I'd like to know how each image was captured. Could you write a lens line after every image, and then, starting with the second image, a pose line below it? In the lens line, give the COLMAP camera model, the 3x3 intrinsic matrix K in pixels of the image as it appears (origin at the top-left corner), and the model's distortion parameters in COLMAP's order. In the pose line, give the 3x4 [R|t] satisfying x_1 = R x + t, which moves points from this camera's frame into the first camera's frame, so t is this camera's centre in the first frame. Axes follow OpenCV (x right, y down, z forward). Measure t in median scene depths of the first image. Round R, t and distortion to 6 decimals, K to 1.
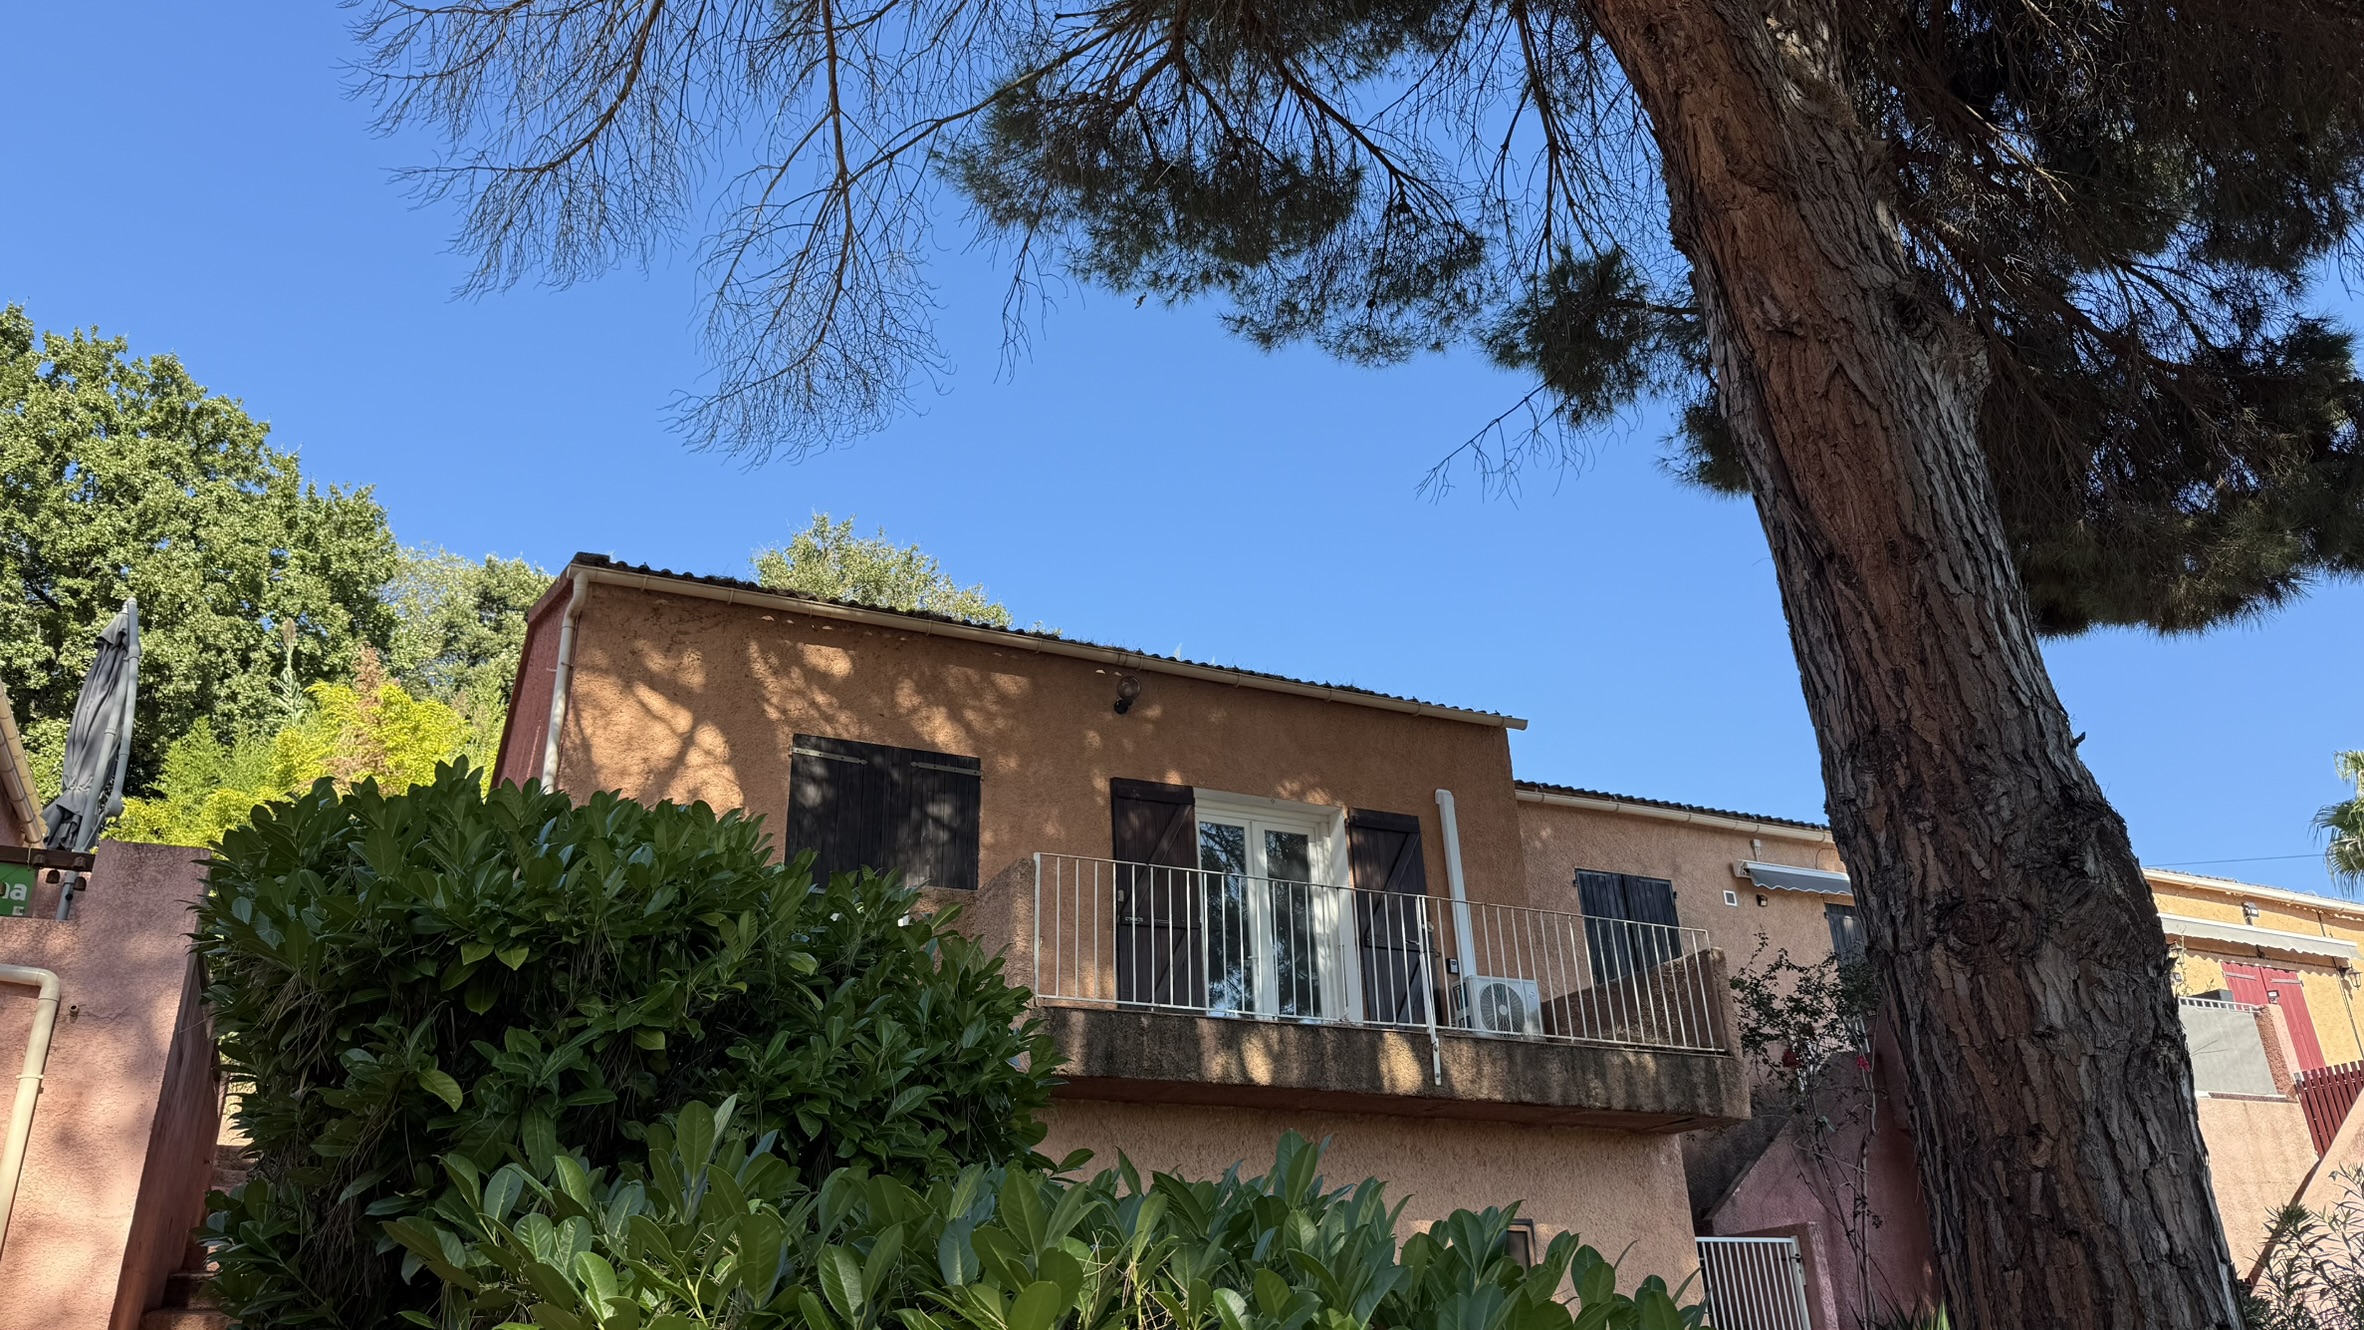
lens RADIAL K [[1631.8, 0, 1182.0], [0, 1631.8, 665.0], [0, 0, 1]] dist [0.065583, -0.105763]
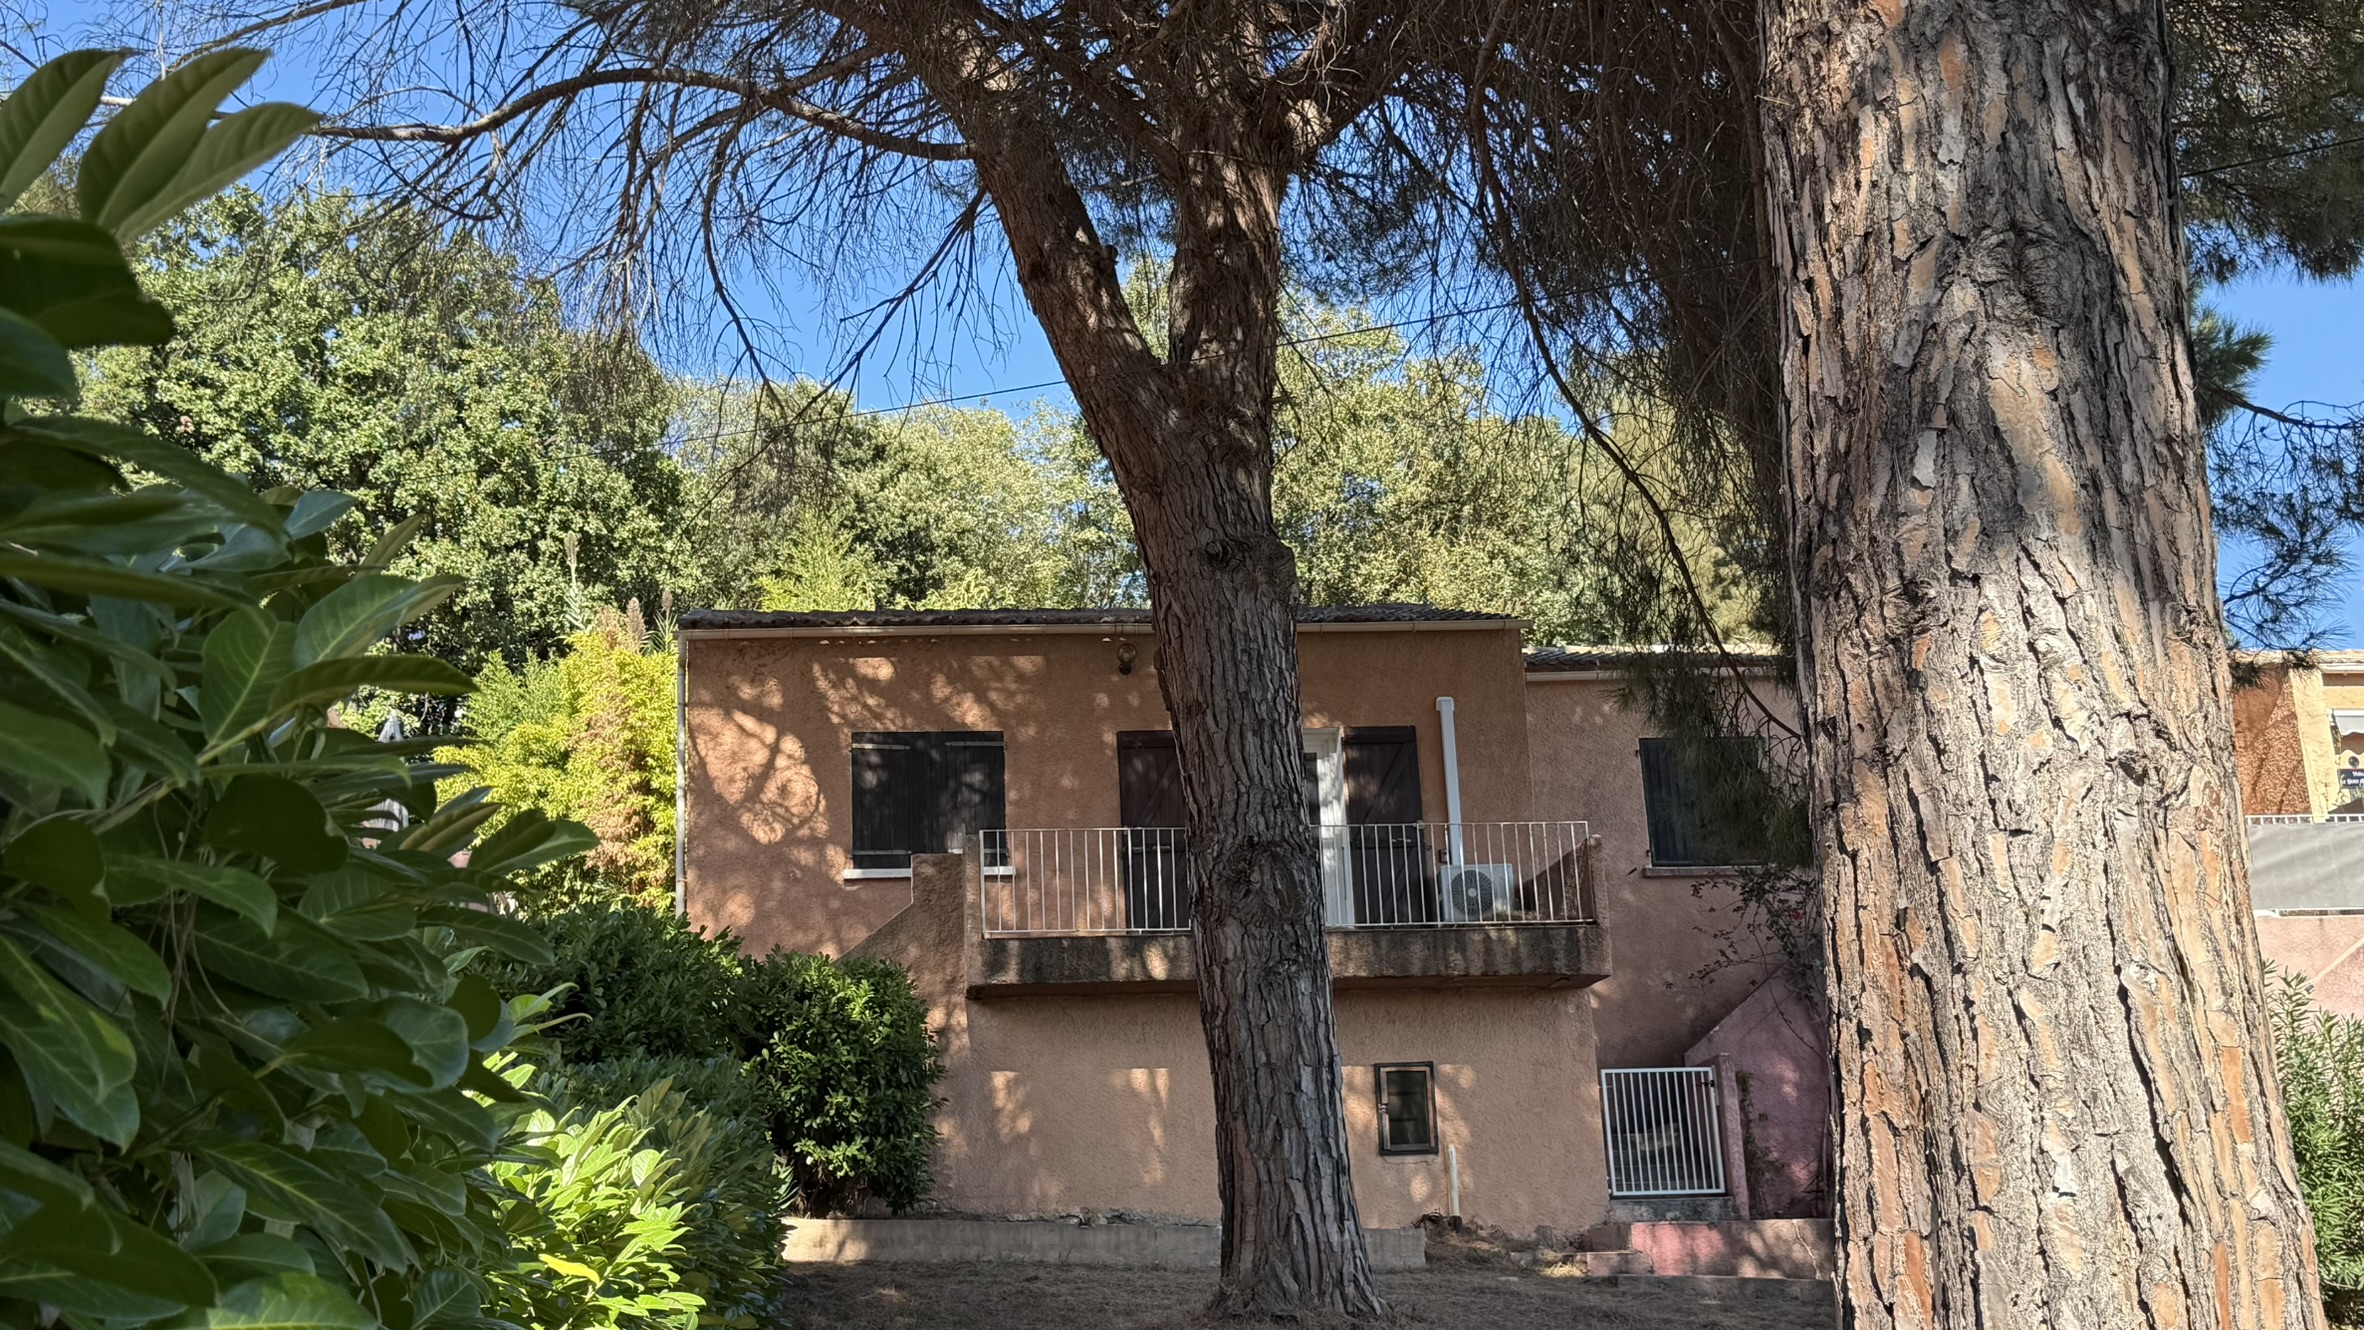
lens RADIAL K [[2796.3, 0, 1182.0], [0, 2796.3, 665.0], [0, 0, 1]] dist [0.001085, 0.006262]
pose [[0.942067, -0.097585, -0.320916, 0.694535], [0.147301, 0.979913, 0.134434, -0.258978], [0.301351, -0.173917, 0.937518, -0.944107]]
